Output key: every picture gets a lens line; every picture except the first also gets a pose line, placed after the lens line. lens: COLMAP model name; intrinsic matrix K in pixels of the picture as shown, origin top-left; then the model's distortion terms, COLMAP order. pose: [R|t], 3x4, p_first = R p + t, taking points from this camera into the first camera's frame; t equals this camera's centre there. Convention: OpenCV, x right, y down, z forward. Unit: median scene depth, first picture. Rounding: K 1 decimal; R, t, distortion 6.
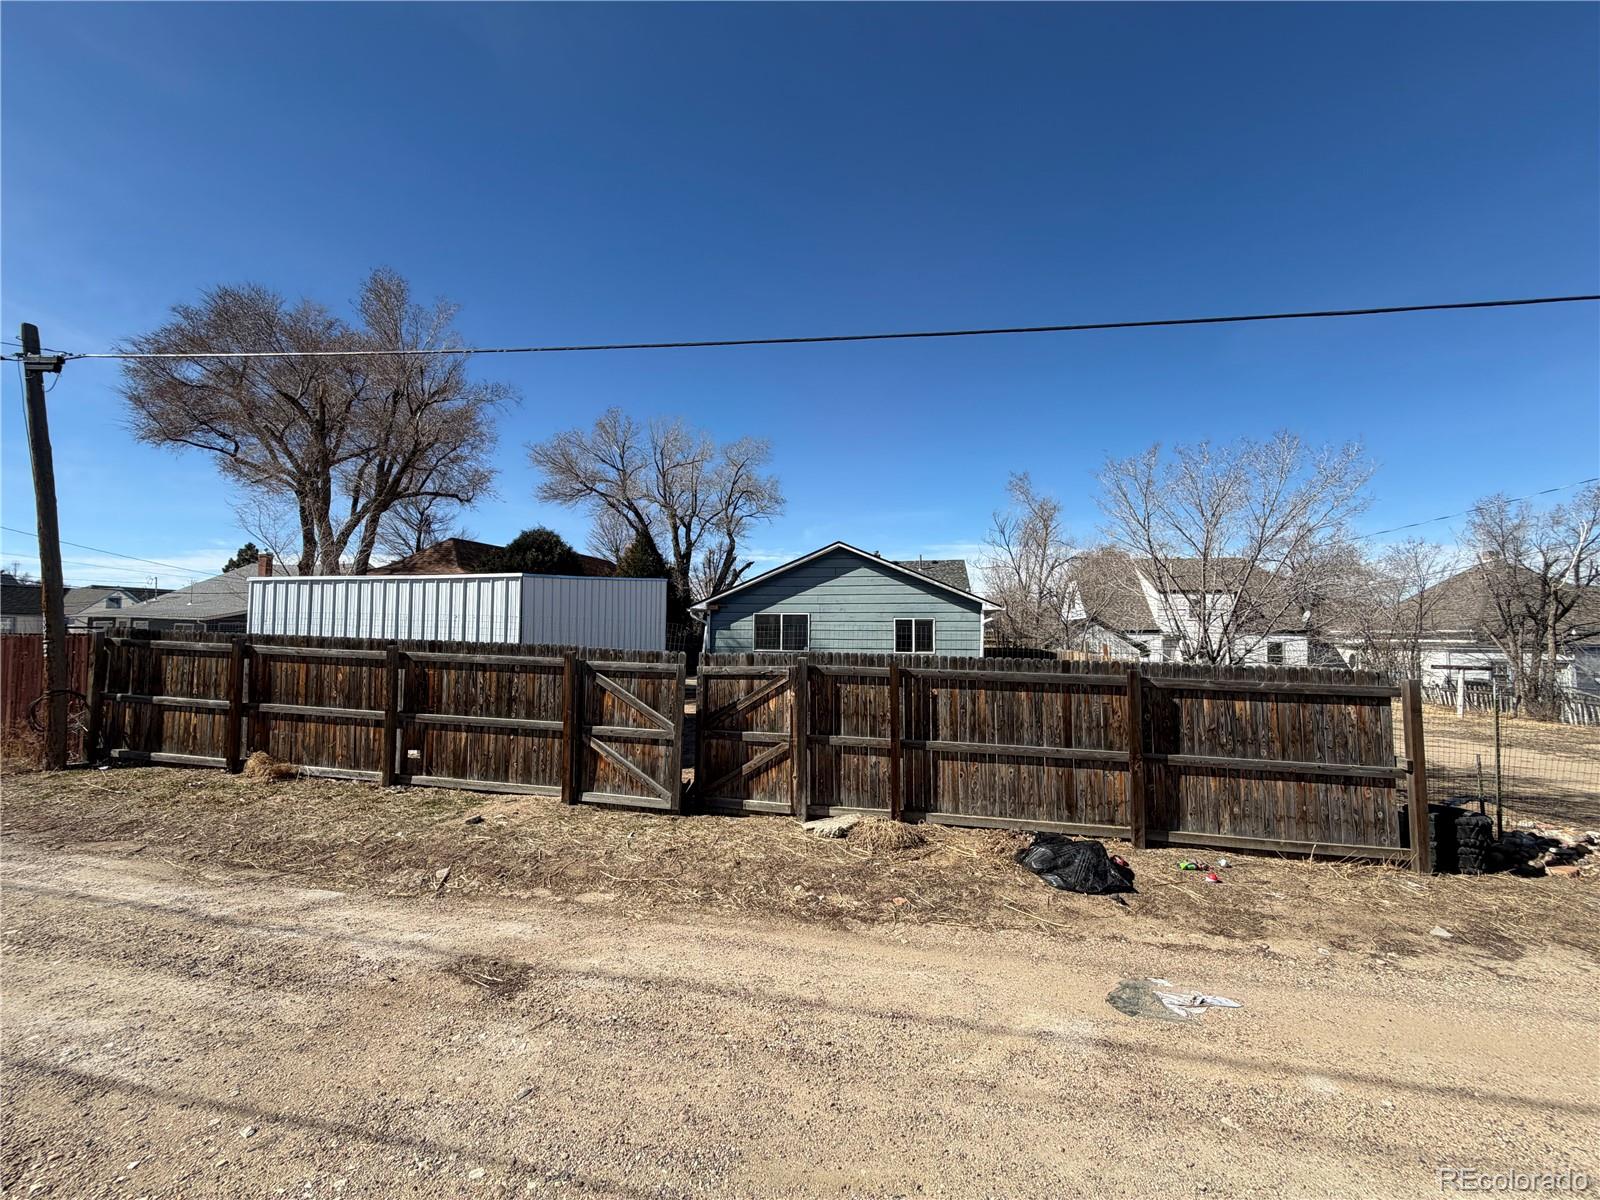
lens RADIAL K [[638.1, 0, 799.7], [0, 638.1, 601.0], [0, 0, 1]] dist [0.000121, -0.000115]
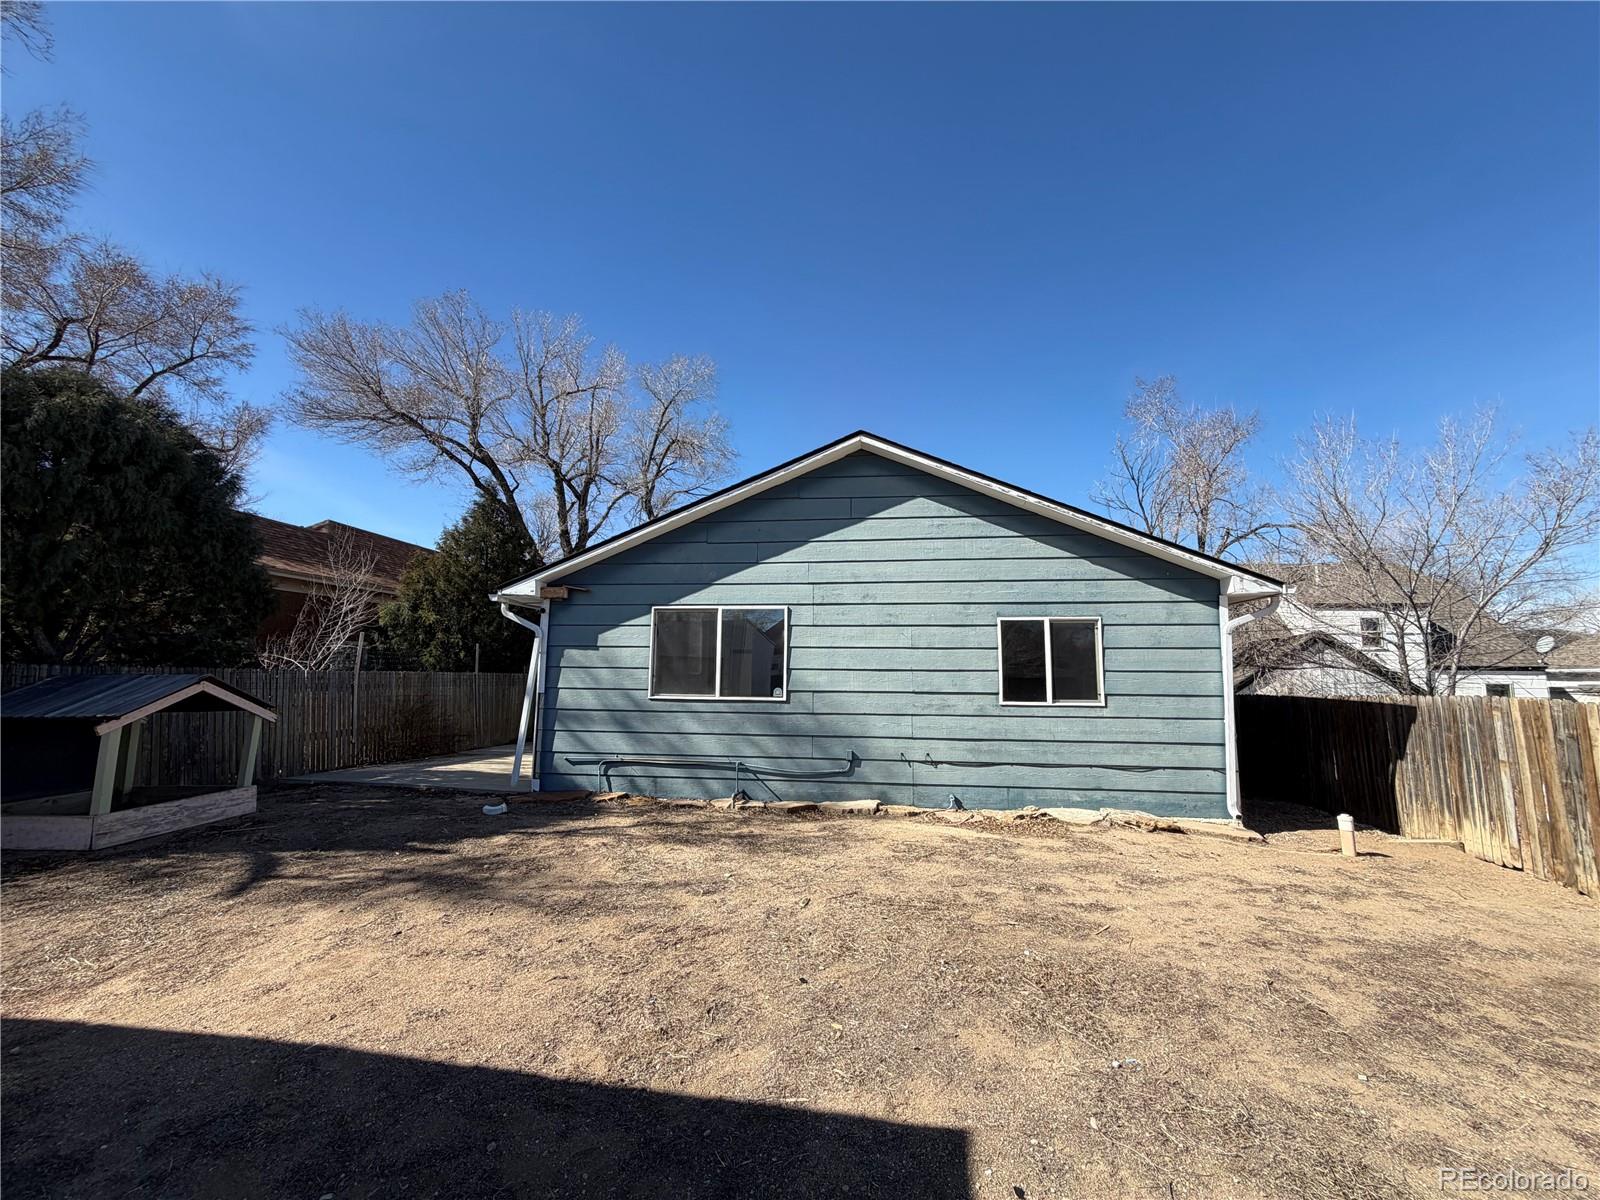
lens RADIAL K [[638.1, 0, 798.9], [0, 638.1, 600.5], [0, 0, 1]] dist [0.000121, -0.000115]
pose [[0.997924, 0.009537, 0.063699, -0.004208], [-0.004851, 0.997297, -0.073315, 0.045388], [-0.064226, 0.072854, 0.995272, 0.589271]]
